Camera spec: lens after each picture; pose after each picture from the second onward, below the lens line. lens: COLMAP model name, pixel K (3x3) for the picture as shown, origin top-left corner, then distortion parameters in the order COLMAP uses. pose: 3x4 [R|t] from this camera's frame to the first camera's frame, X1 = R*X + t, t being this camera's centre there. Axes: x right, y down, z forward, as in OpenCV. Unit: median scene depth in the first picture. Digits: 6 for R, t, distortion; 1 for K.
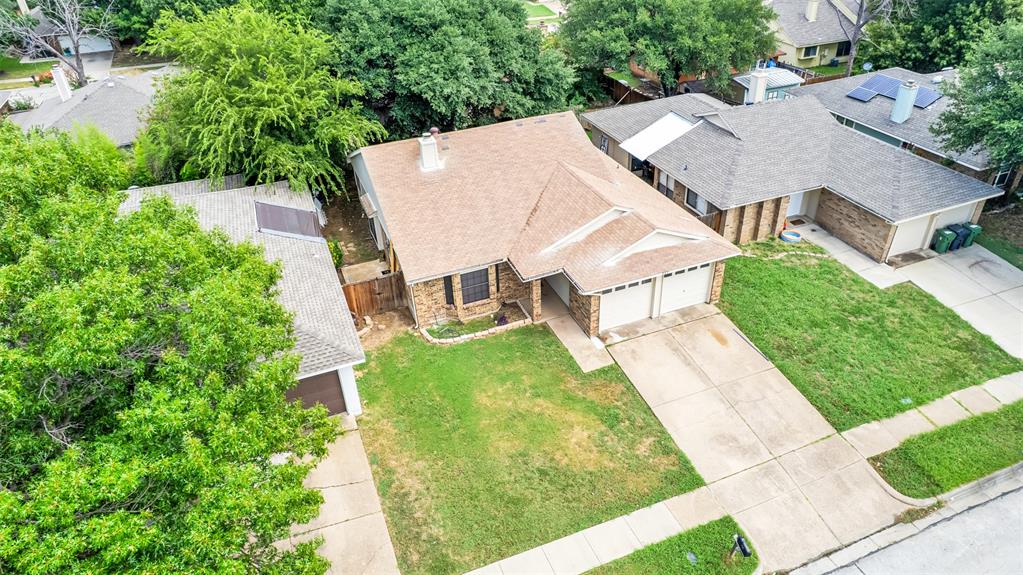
lens RADIAL K [[672.8, 0, 506.6], [0, 672.8, 282.4], [0, 0, 1]] dist [-0.047236, 0.001537]
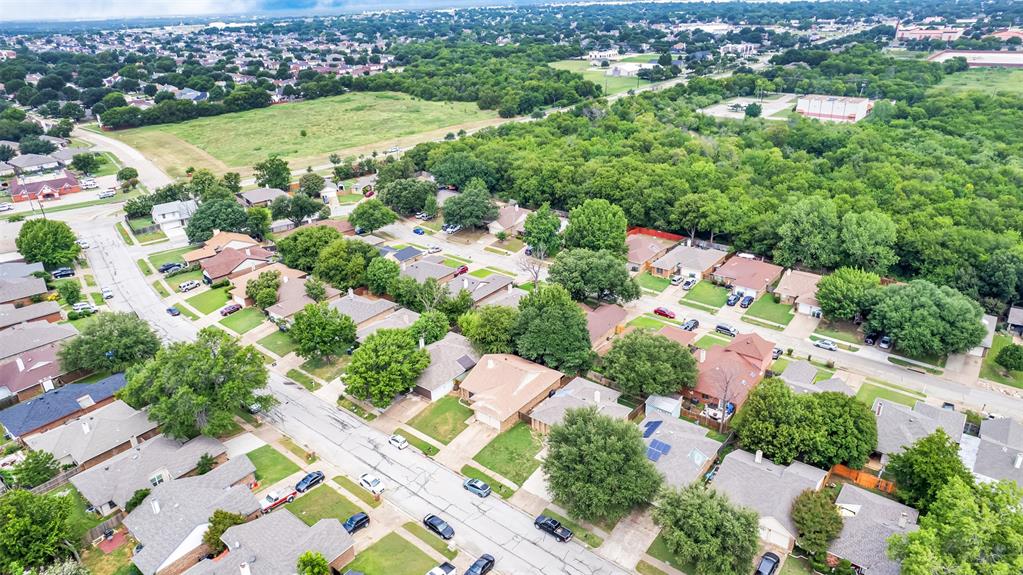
lens RADIAL K [[621.4, 0, 511.5], [0, 621.4, 287.5], [0, 0, 1]] dist [-0.057024, 0.041547]
pose [[0.525700, 0.368142, -0.766884, 2.854331], [-0.467471, 0.878205, 0.101129, -1.116299], [0.710711, 0.305333, 0.633768, -1.505893]]
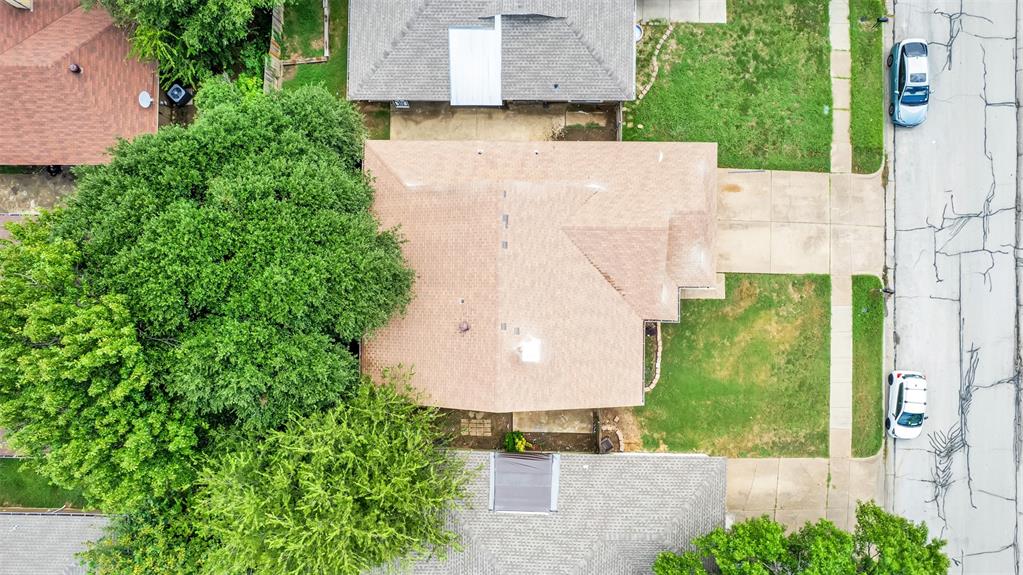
lens RADIAL K [[672.8, 0, 506.6], [0, 672.8, 282.4], [0, 0, 1]] dist [-0.047236, 0.001537]
pose [[0.376930, -0.925469, 0.037840, -0.071422], [0.498982, 0.237307, 0.833488, -1.170990], [-0.780347, -0.295285, 0.551240, 0.546371]]
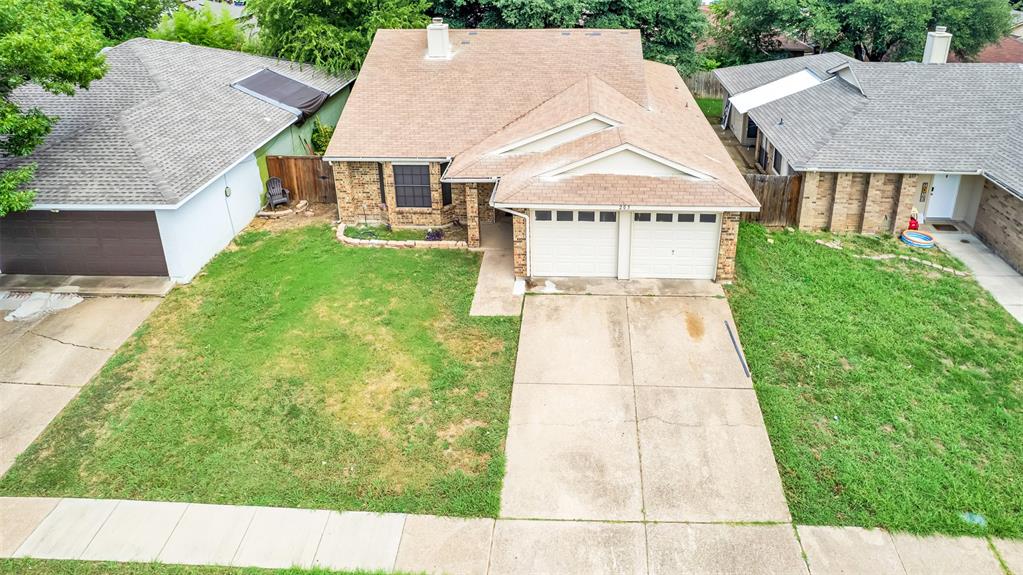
lens RADIAL K [[672.0, 0, 553.8], [0, 672.0, 164.4], [0, 0, 1]] dist [-0.027350, 0.002586]
pose [[0.918615, 0.174461, -0.354555, 0.385959], [-0.244659, 0.955703, -0.163626, 0.070658], [0.310303, 0.237055, 0.920607, 0.315013]]
